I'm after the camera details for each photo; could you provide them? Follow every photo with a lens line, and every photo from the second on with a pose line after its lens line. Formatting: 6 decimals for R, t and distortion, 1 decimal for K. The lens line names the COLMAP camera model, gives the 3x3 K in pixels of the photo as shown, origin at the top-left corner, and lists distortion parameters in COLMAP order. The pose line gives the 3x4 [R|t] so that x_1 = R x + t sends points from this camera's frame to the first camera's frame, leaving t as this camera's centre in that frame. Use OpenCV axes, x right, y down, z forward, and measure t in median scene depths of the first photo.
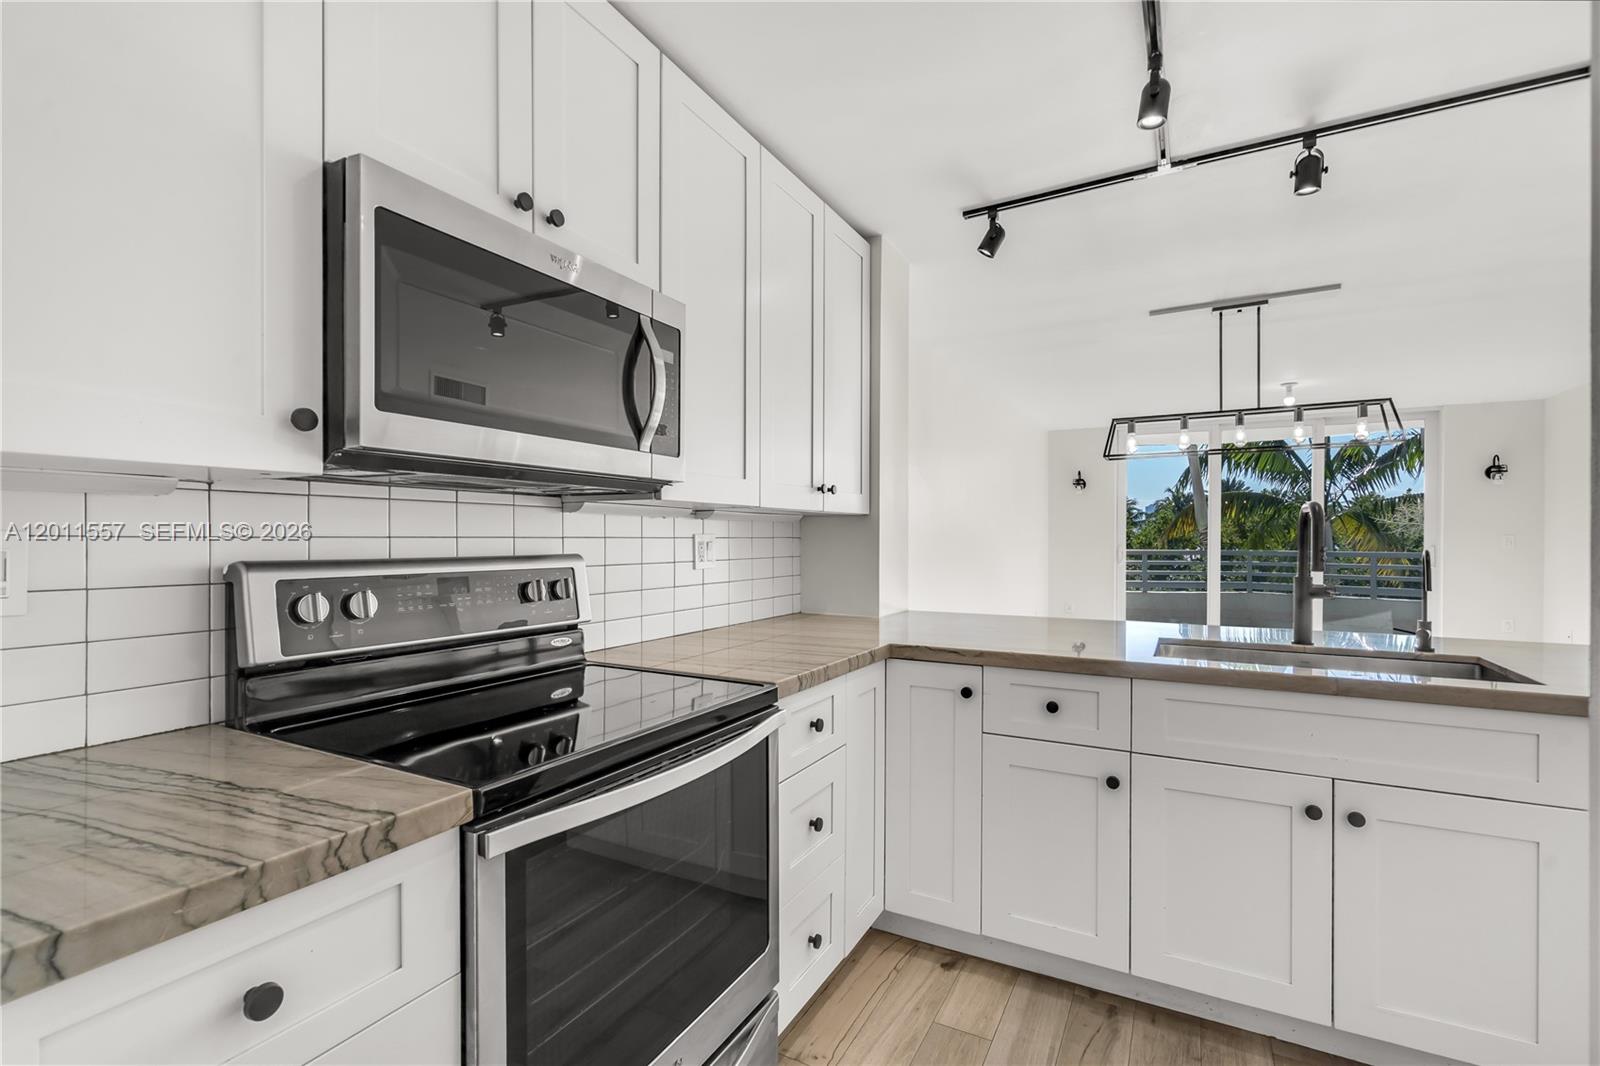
lens RADIAL K [[726.5, 0, 792.1], [0, 726.5, 540.9], [0, 0, 1]] dist [-0.001928, 0.001343]
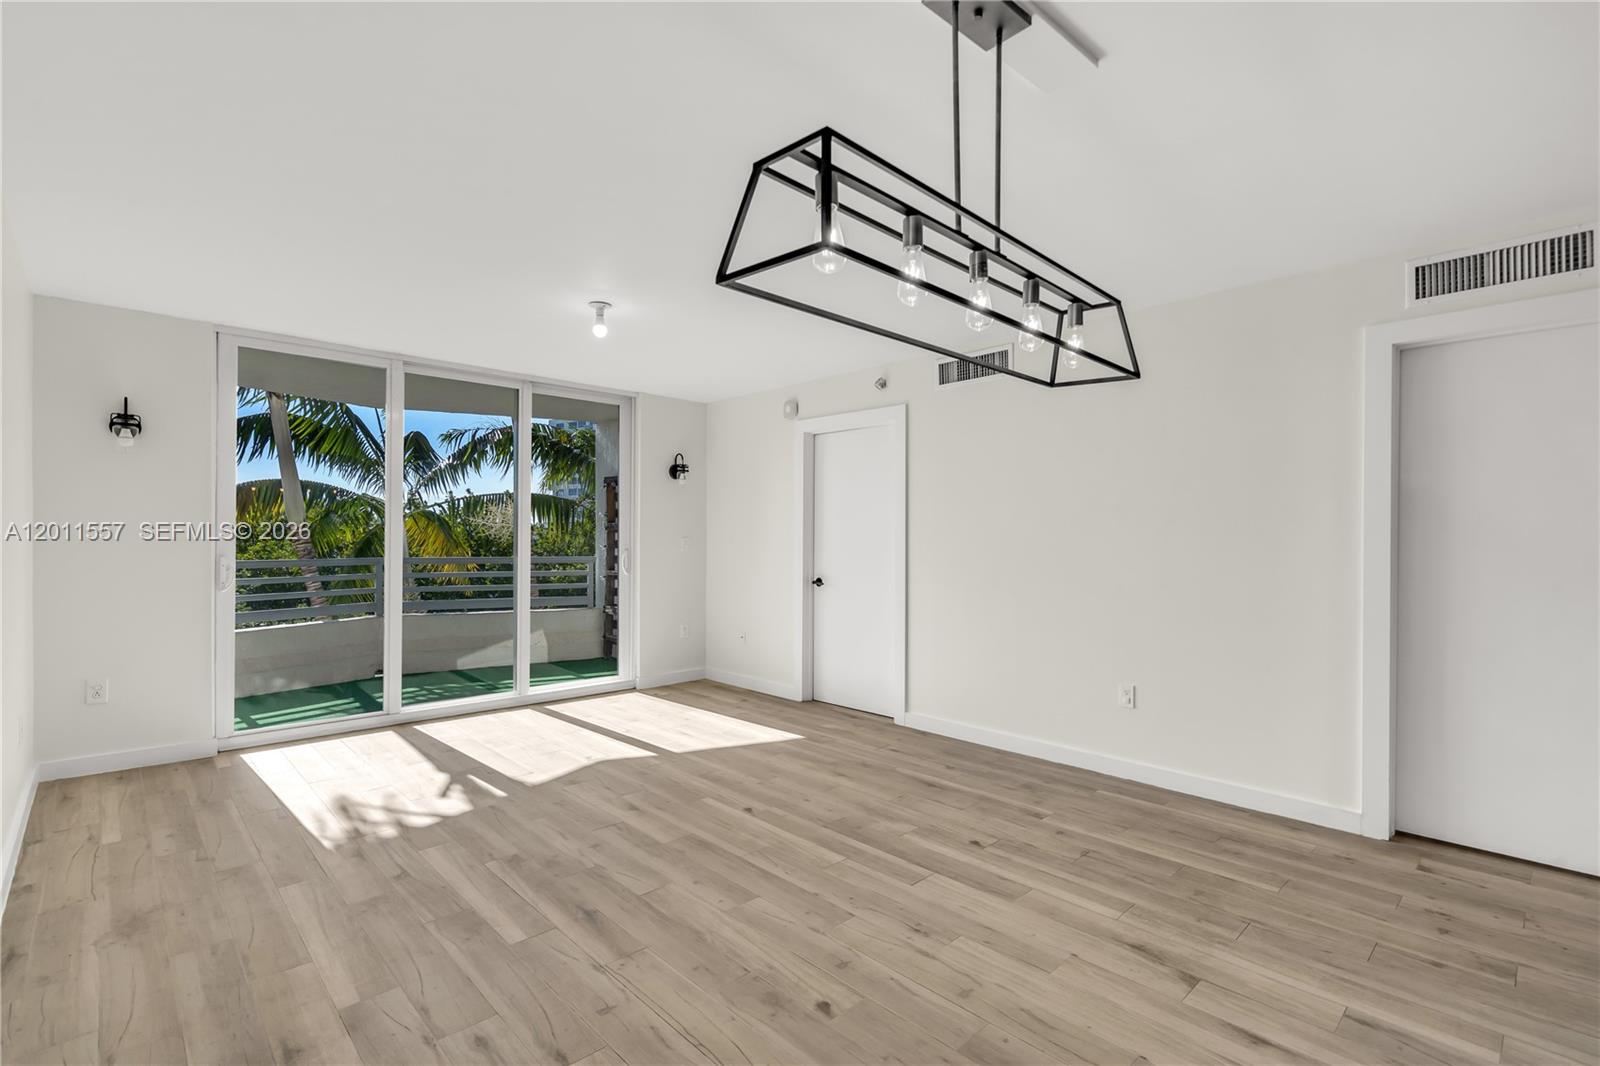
lens RADIAL K [[734.6, 0, 797.2], [0, 734.6, 541.2], [0, 0, 1]] dist [-0.002246, 0.000723]
pose [[0.303572, -0.001448, 0.952807, 0.170175], [0.003865, 0.999992, 0.000288, -0.004058], [-0.952801, 0.003595, 0.303576, 0.991123]]
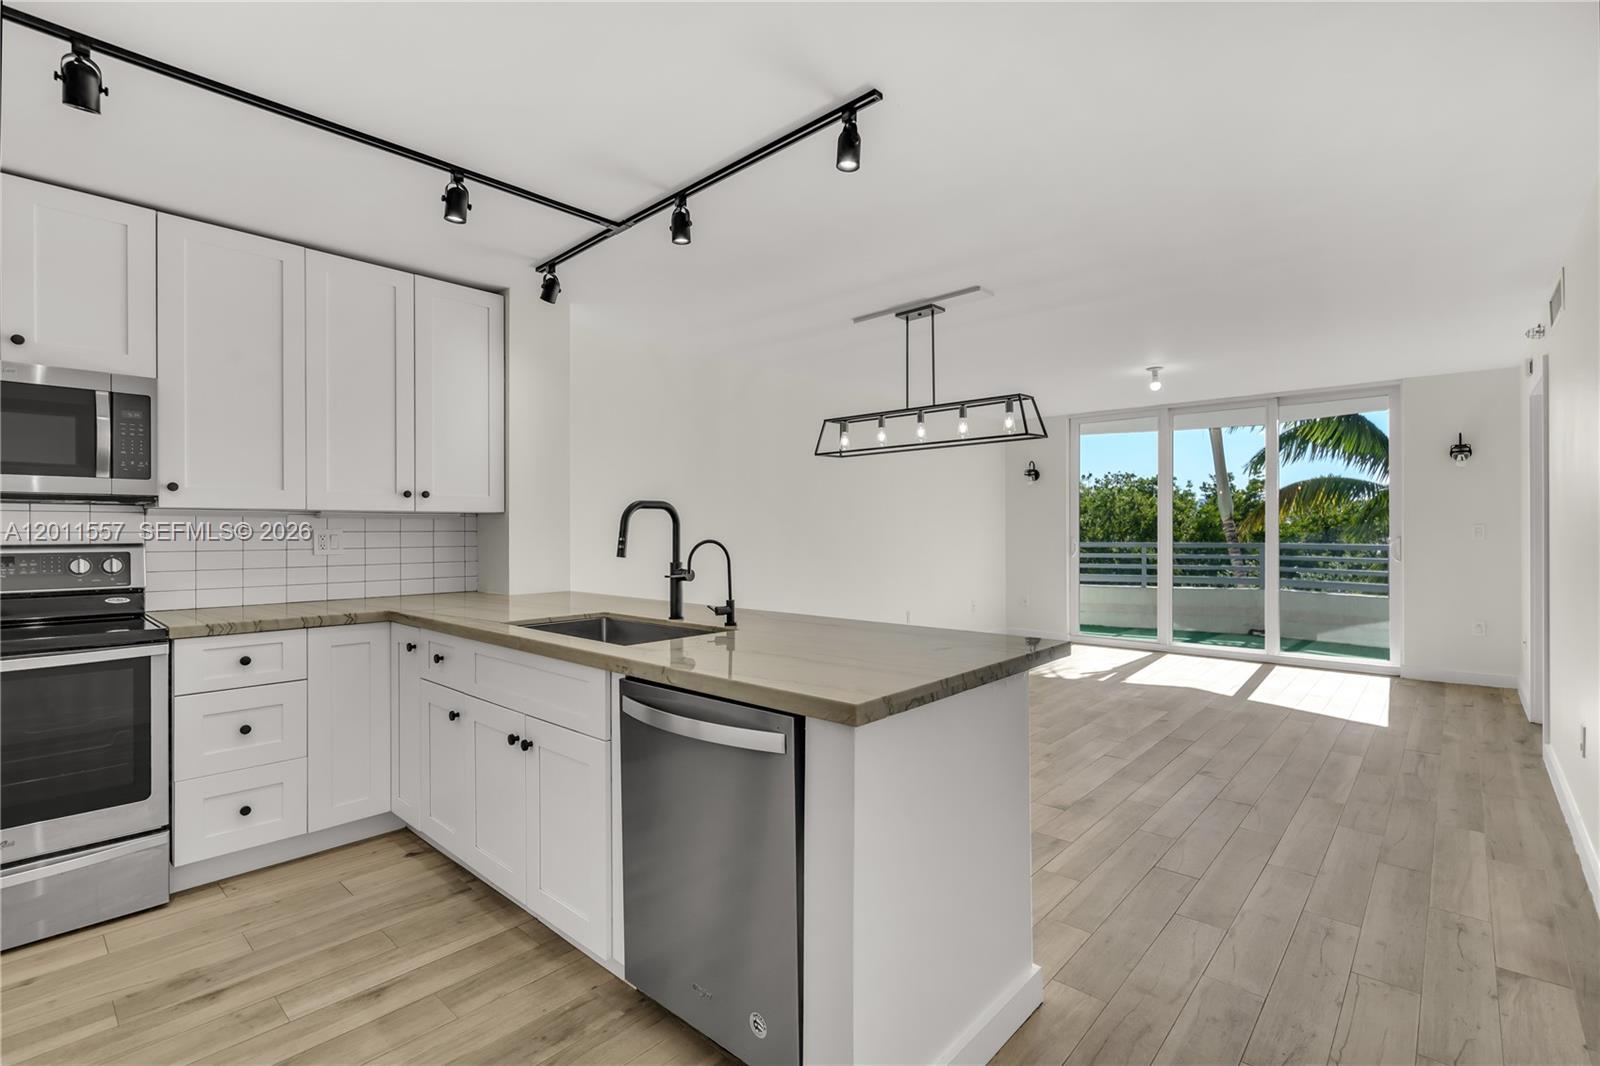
lens RADIAL K [[729.5, 0, 792.1], [0, 729.5, 530.3], [0, 0, 1]] dist [-0.002275, 0.000233]
pose [[0.971831, -0.004337, -0.235637, 0.698671], [0.003215, 0.999982, -0.005148, 0.001912], [0.235655, 0.004245, 0.971828, -0.075389]]
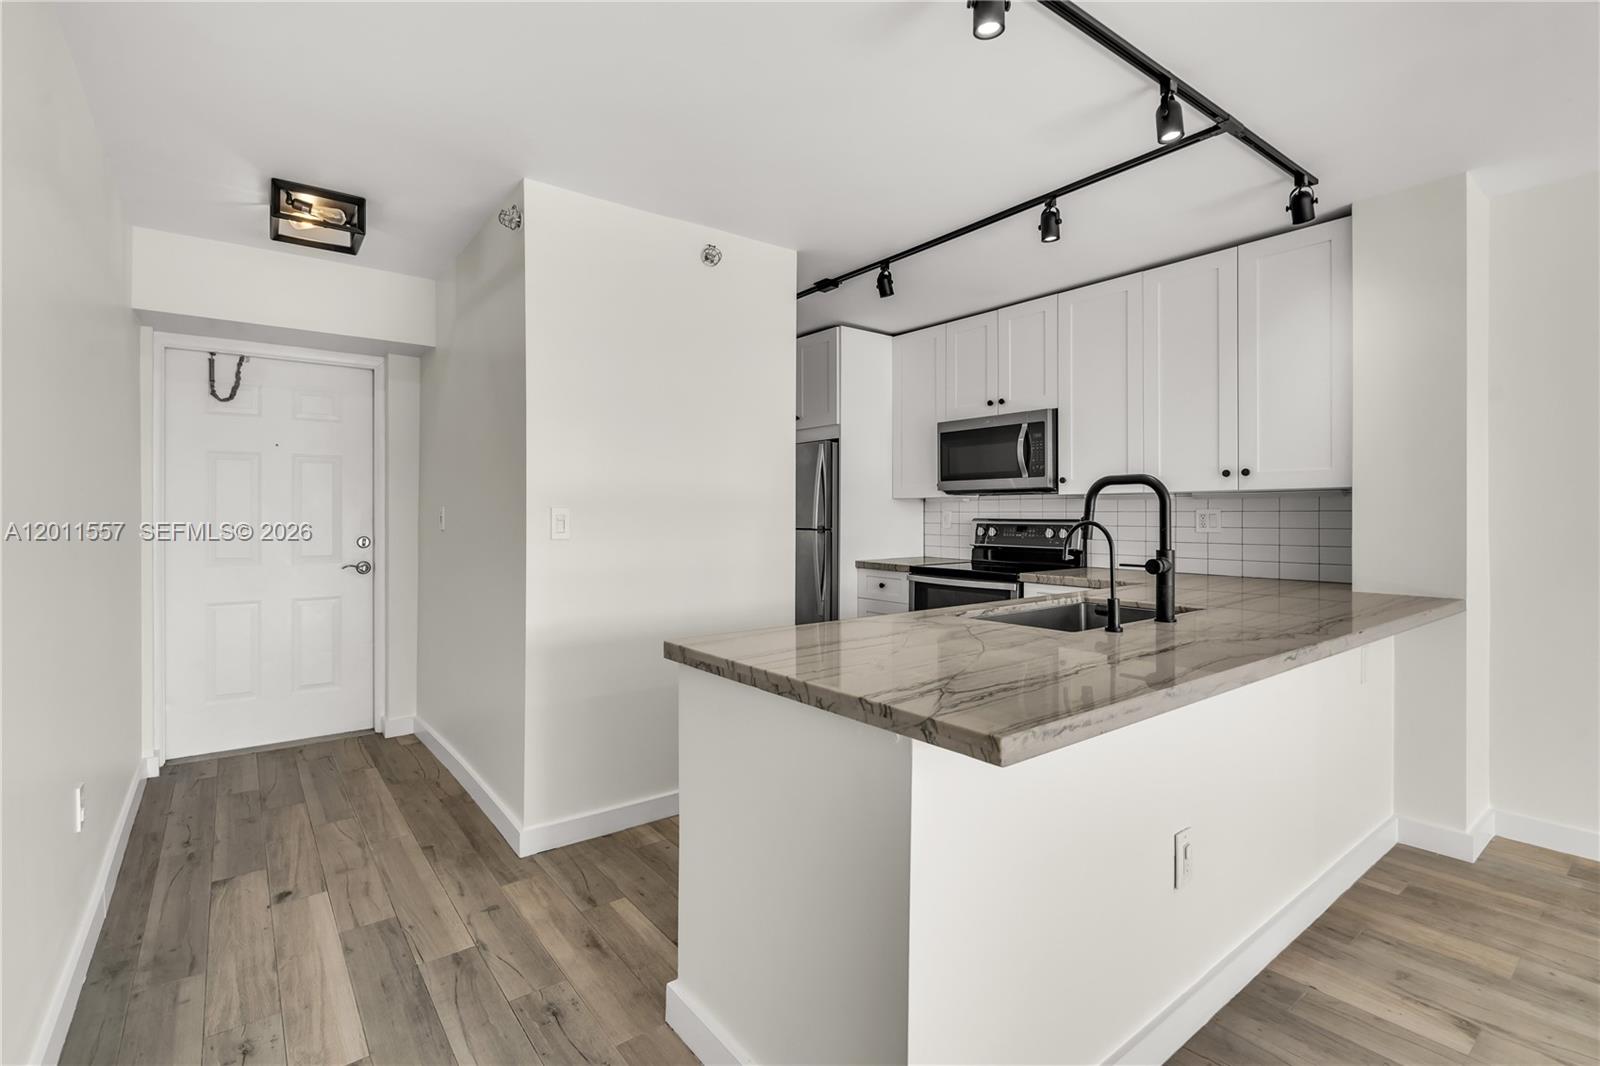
lens RADIAL K [[738.6, 0, 793.8], [0, 738.6, 525.4], [0, 0, 1]] dist [-0.004811, -0.000087]
pose [[-0.410516, 0.014593, -0.911737, 1.063107], [-0.002430, 0.999851, 0.017098, 0.000406], [0.911850, 0.009235, -0.410419, 0.573293]]
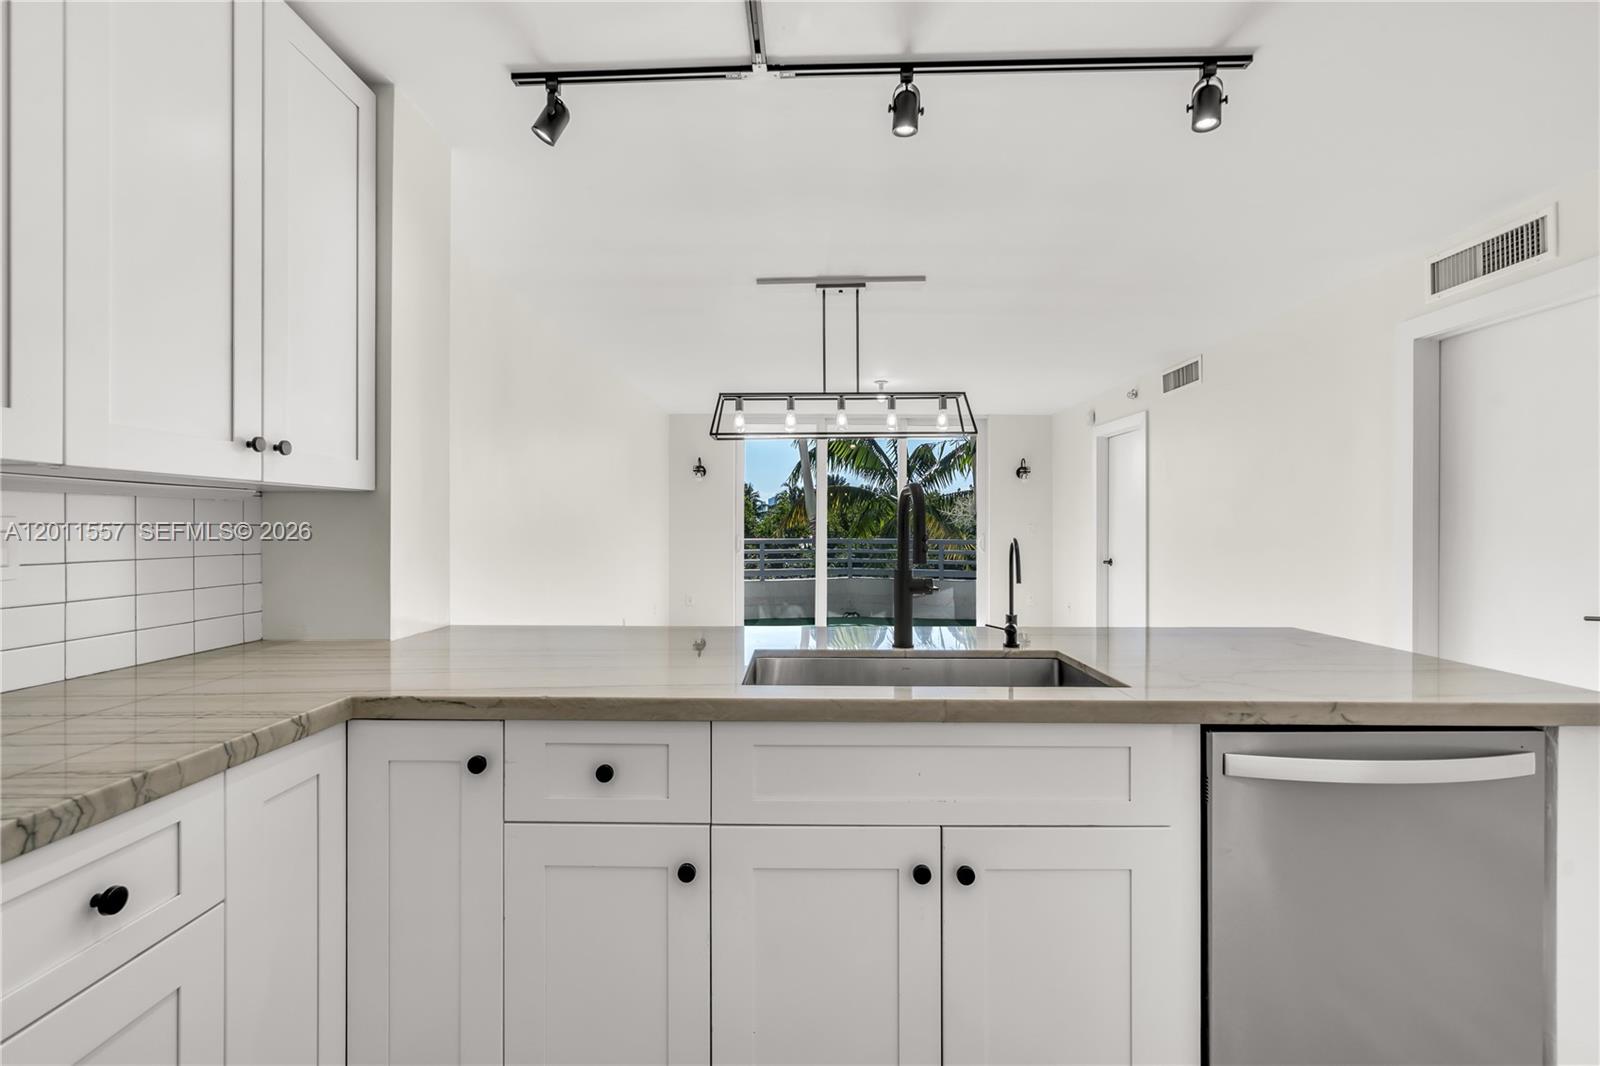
lens RADIAL K [[738.6, 0, 793.8], [0, 738.6, 525.4], [0, 0, 1]] dist [-0.004811, -0.000087]
pose [[0.883727, 0.000769, 0.468002, 0.103264], [0.002828, 0.999972, -0.006984, 0.001541], [-0.467994, 0.007496, 0.883700, 0.165519]]
